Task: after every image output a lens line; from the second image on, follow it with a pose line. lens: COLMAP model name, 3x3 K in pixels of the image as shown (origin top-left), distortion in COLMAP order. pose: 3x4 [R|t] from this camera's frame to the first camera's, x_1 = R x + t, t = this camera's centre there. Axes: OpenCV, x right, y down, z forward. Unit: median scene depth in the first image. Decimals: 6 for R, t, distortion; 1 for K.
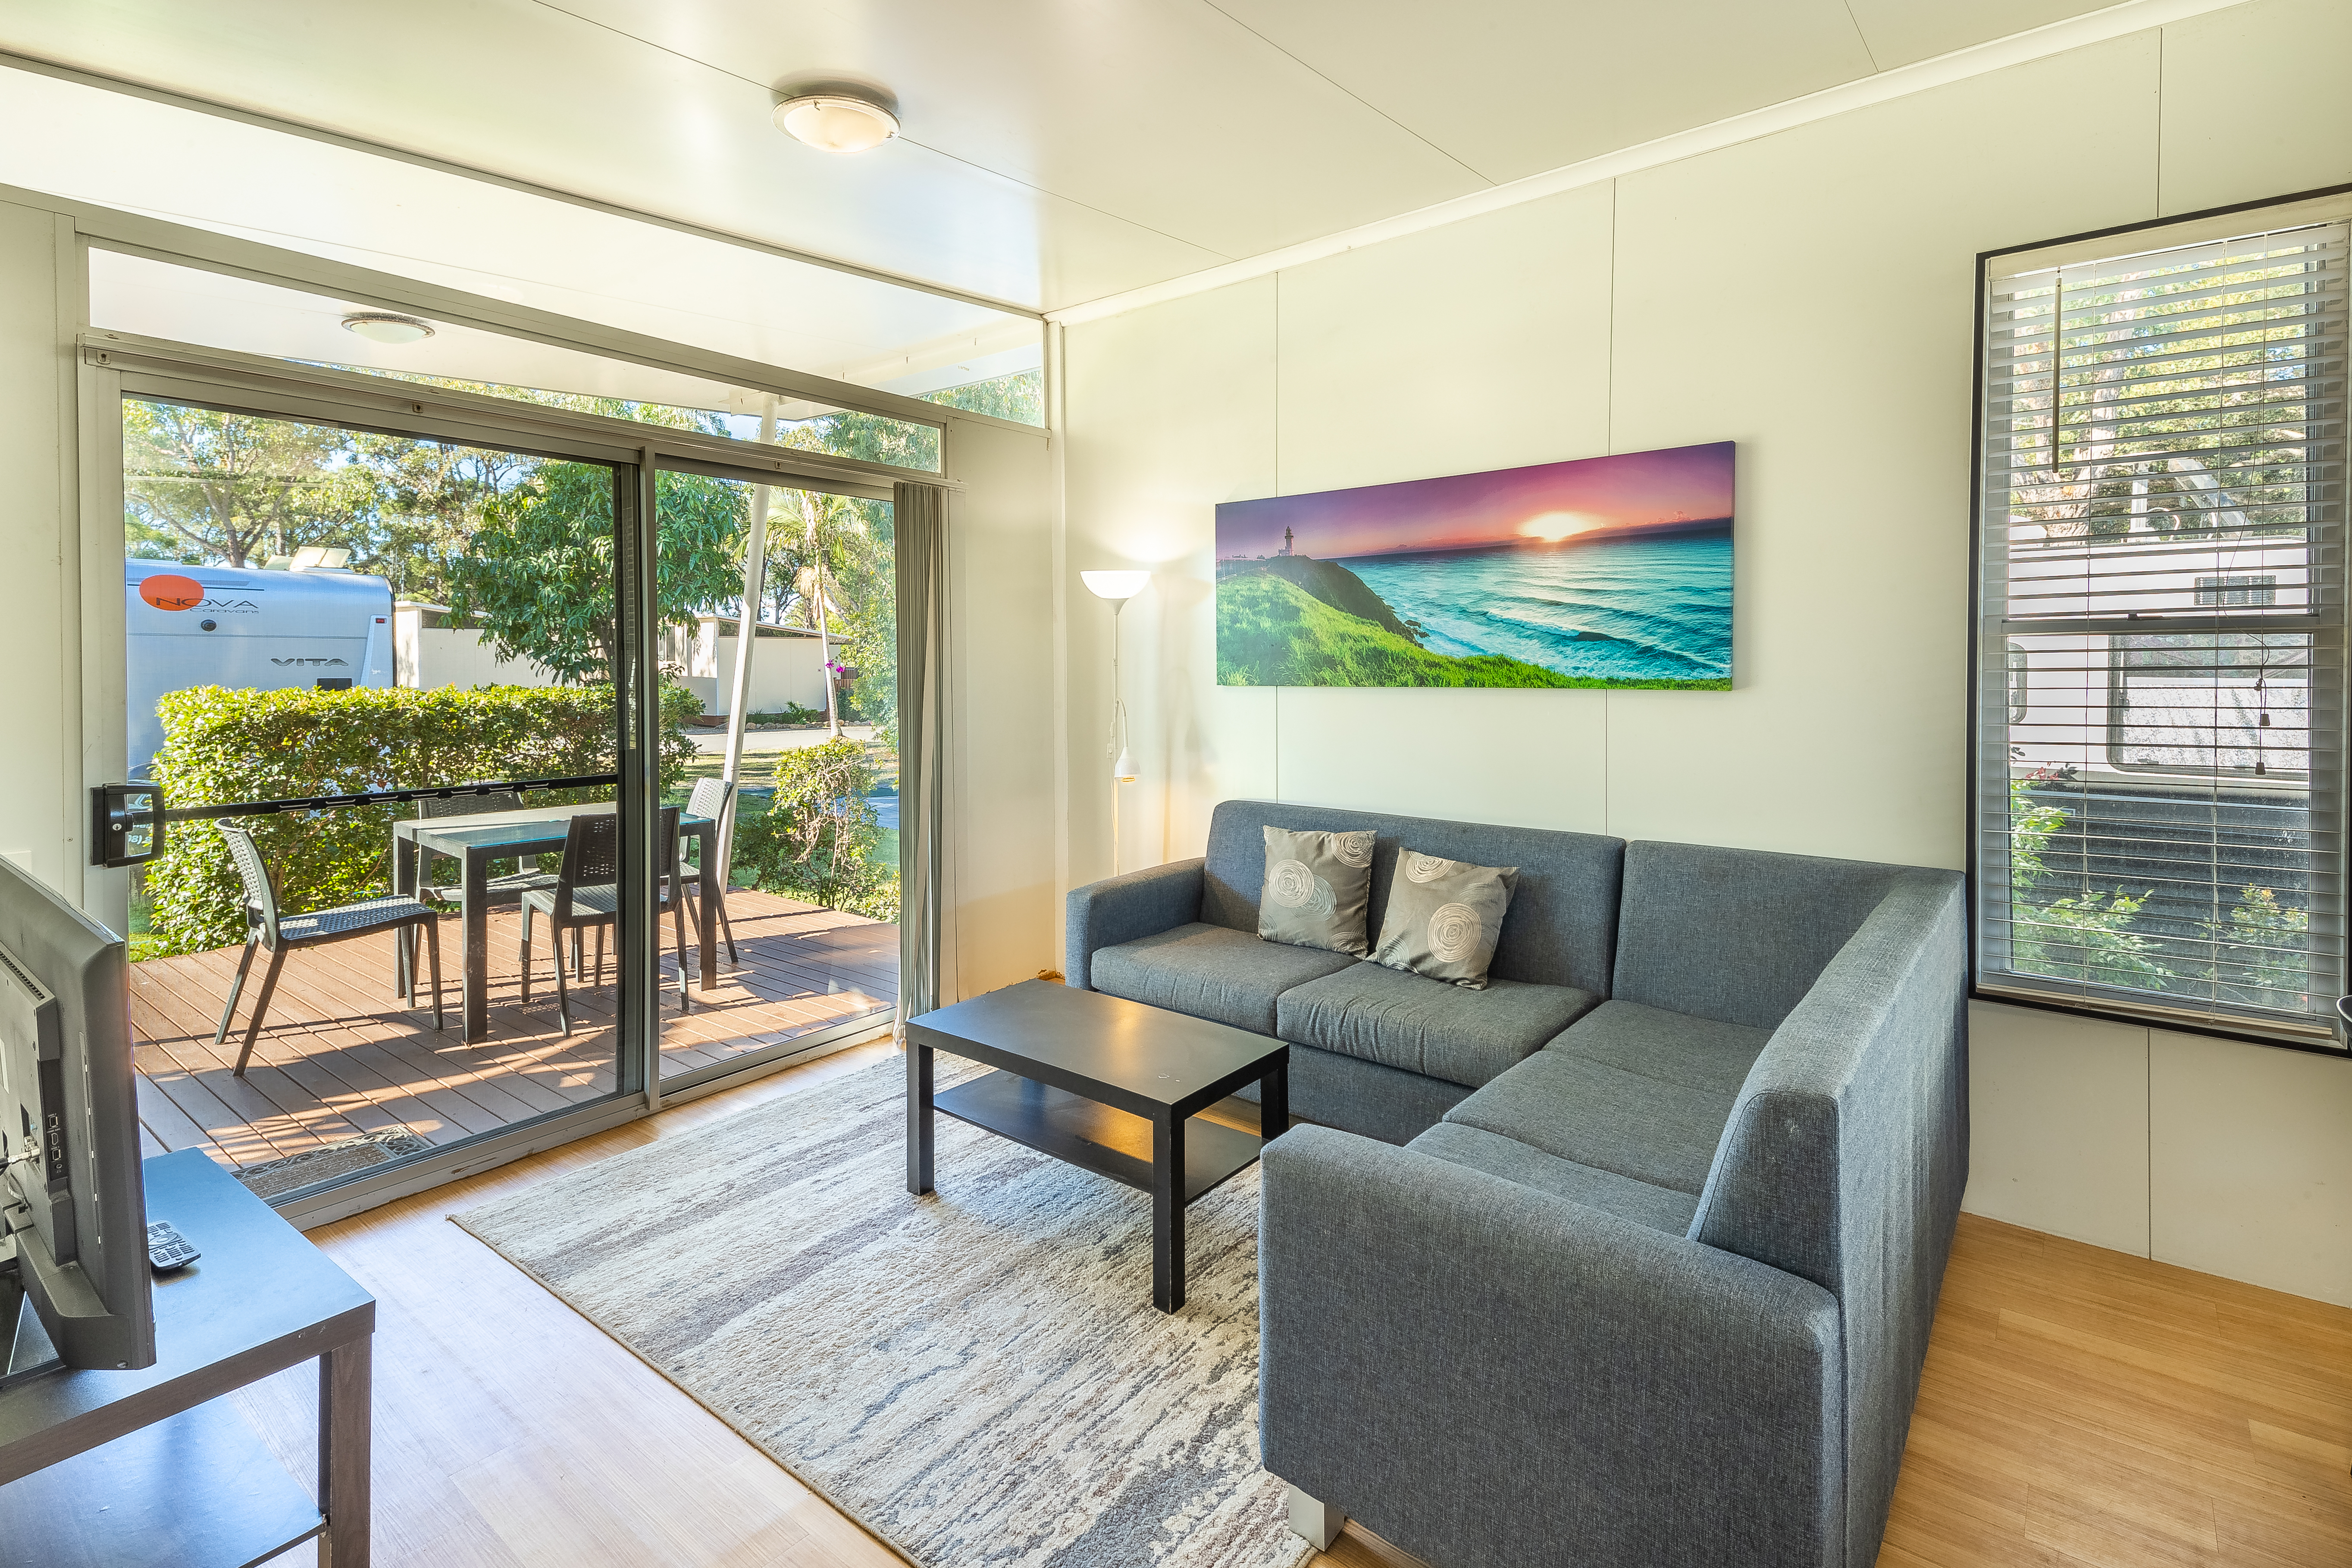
lens RADIAL K [[1133.7, 0, 1166.2], [0, 1133.7, 689.7], [0, 0, 1]] dist [0.047414, 0.000218]
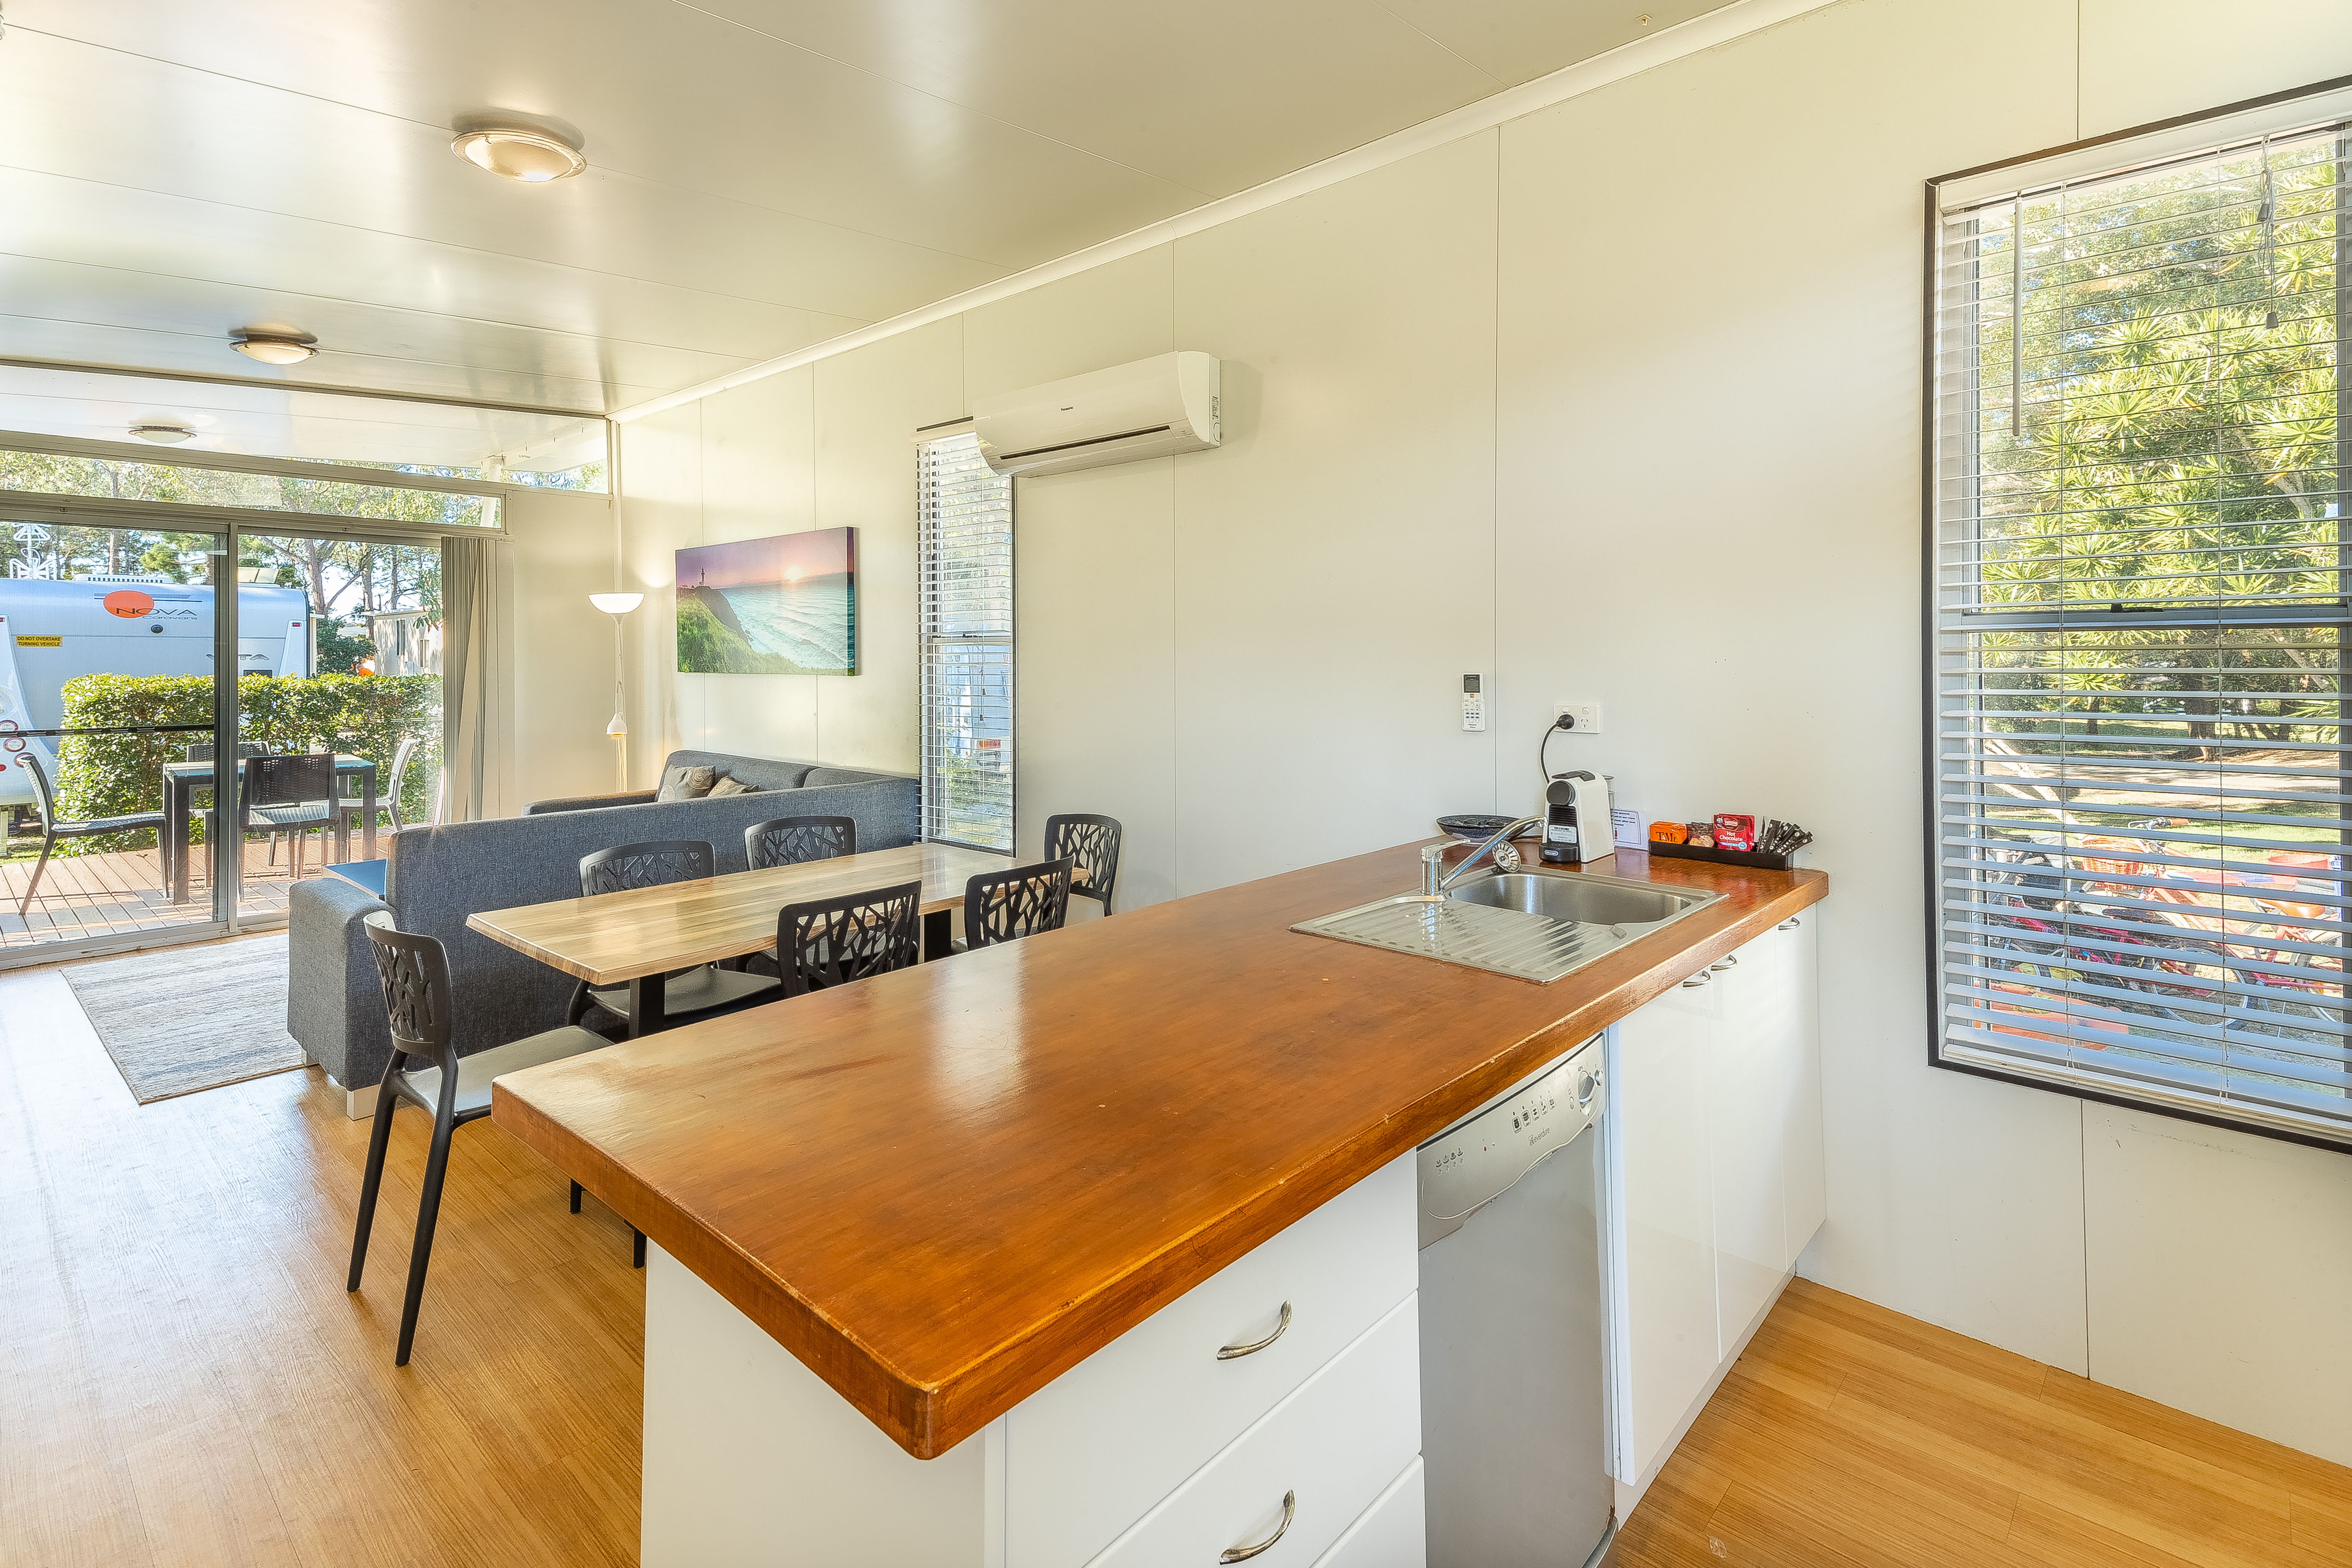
lens RADIAL K [[1133.7, 0, 1174.3], [0, 1133.7, 673.9], [0, 0, 1]] dist [0.047414, 0.000218]
pose [[0.997107, 0.000334, -0.076009, 0.939403], [-0.000792, 0.999982, -0.005995, 0.006676], [0.076005, 0.006038, 0.997089, -0.515520]]
